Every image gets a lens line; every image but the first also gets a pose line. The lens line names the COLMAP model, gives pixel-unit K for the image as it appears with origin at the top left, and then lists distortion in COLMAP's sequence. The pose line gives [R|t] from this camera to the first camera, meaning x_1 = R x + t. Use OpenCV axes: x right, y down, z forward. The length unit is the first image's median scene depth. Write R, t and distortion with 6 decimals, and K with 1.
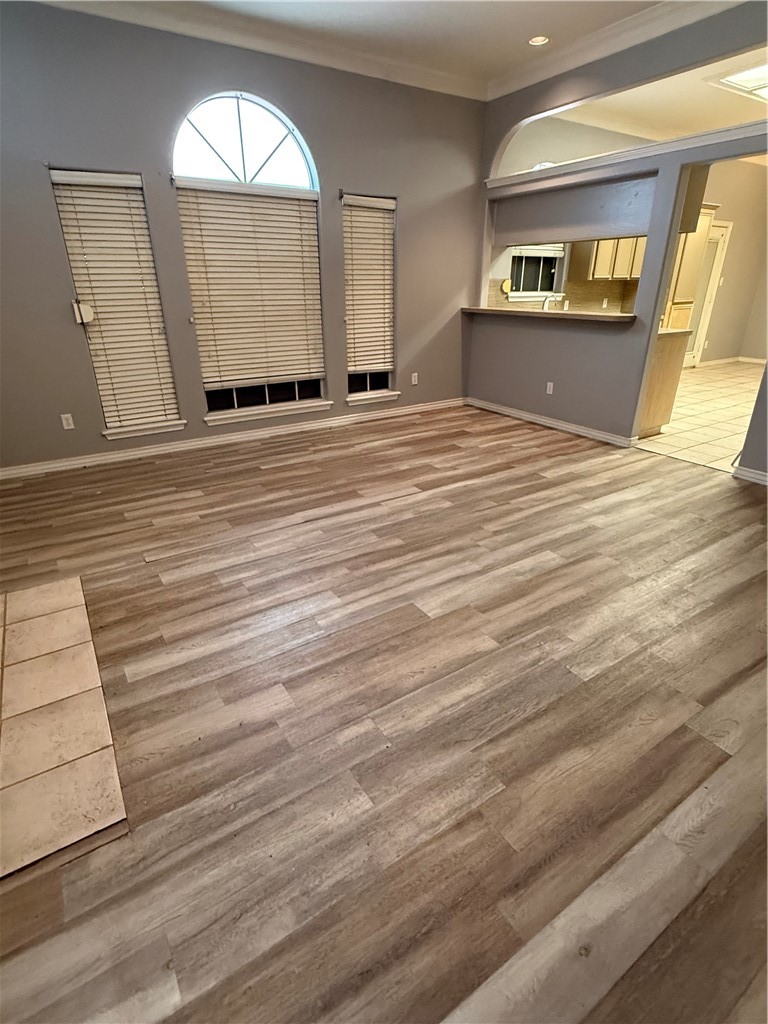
lens RADIAL K [[516.6, 0, 382.5], [0, 516.6, 516.3], [0, 0, 1]] dist [-0.000180, 0.001092]
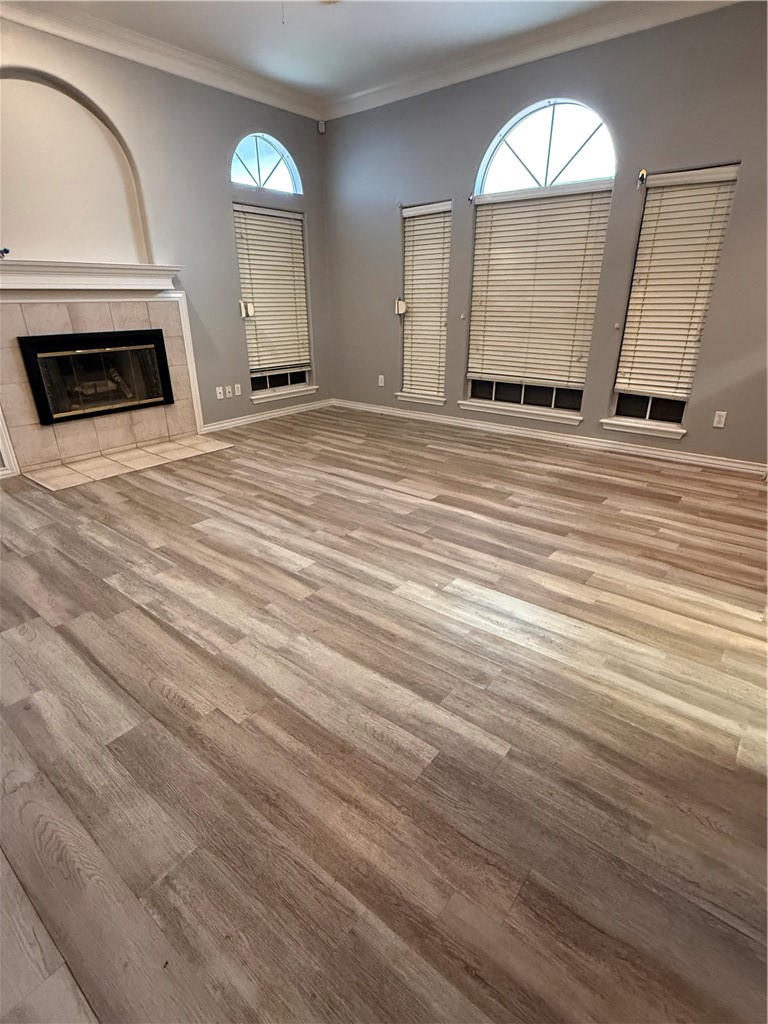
lens RADIAL K [[516.6, 0, 385.4], [0, 516.6, 515.2], [0, 0, 1]] dist [-0.000180, 0.001092]
pose [[0.309452, 0.373829, -0.874352, 0.888702], [-0.389853, 0.888534, 0.241914, -0.220458], [0.867326, 0.266008, 0.420697, 0.537939]]
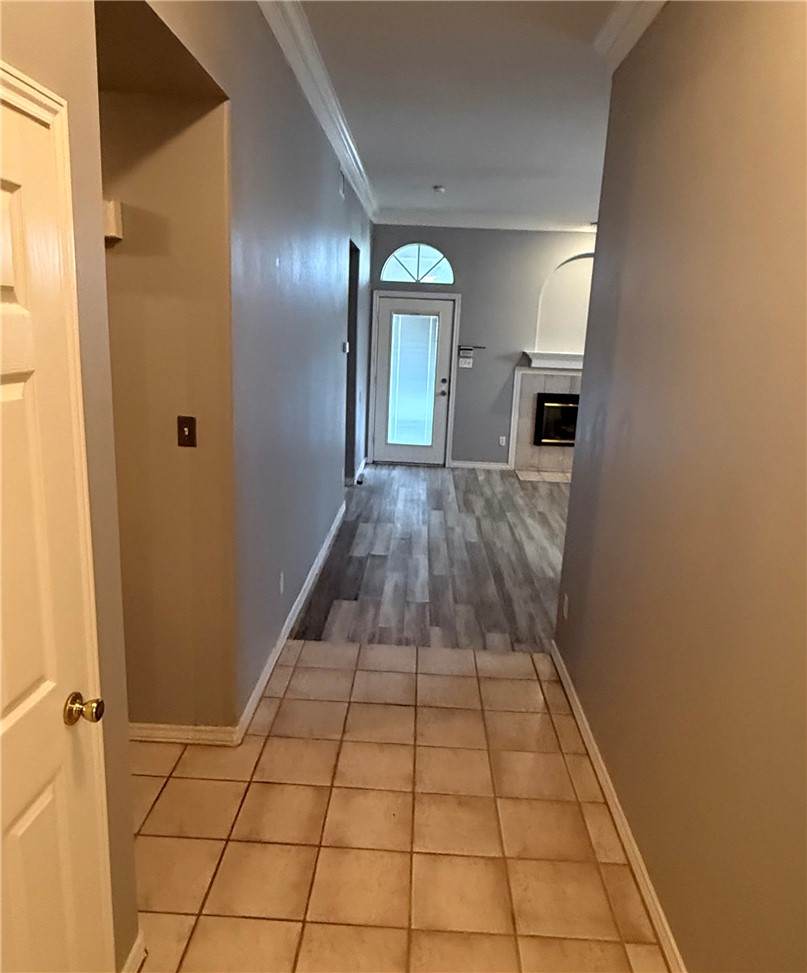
lens RADIAL K [[736.1, 0, 403.3], [0, 736.1, 486.6], [0, 0, 1]] dist [-0.001472, 0.000452]
pose [[-0.567975, 0.162501, -0.806845, 1.950121], [-0.373154, 0.822929, 0.428420, -0.635744], [0.733594, 0.544409, -0.406765, 1.090392]]
